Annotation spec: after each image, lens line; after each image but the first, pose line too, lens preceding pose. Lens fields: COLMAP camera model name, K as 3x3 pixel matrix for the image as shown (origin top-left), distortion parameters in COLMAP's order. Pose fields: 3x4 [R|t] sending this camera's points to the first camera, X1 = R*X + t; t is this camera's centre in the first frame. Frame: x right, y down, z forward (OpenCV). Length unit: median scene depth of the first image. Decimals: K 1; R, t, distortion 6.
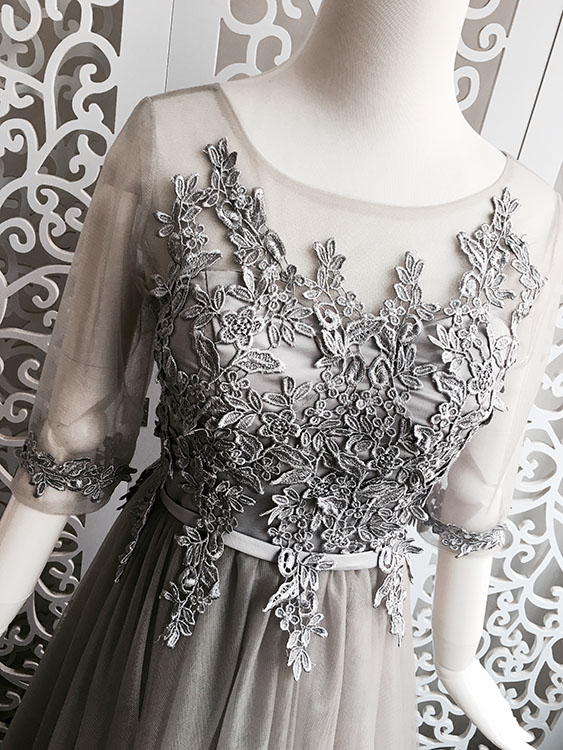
lens RADIAL K [[638.0, 0, 292.0], [0, 638.0, 375.3], [0, 0, 1]] dist [0.077666, -0.105183]
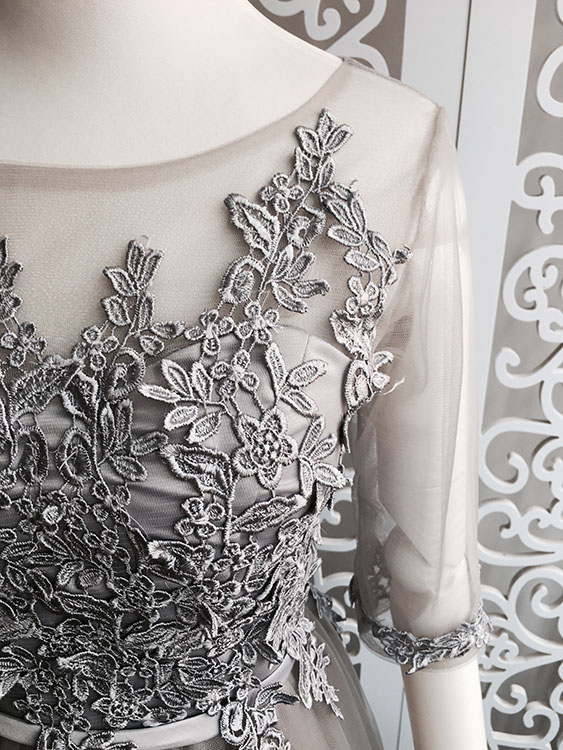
lens RADIAL K [[638.0, 0, 292.0], [0, 638.0, 375.3], [0, 0, 1]] dist [0.077666, -0.105183]
pose [[0.977607, -0.122313, -0.171241, 0.408540], [0.120329, 0.992491, -0.021955, -0.037982], [0.172641, 0.000858, 0.984985, 0.438299]]
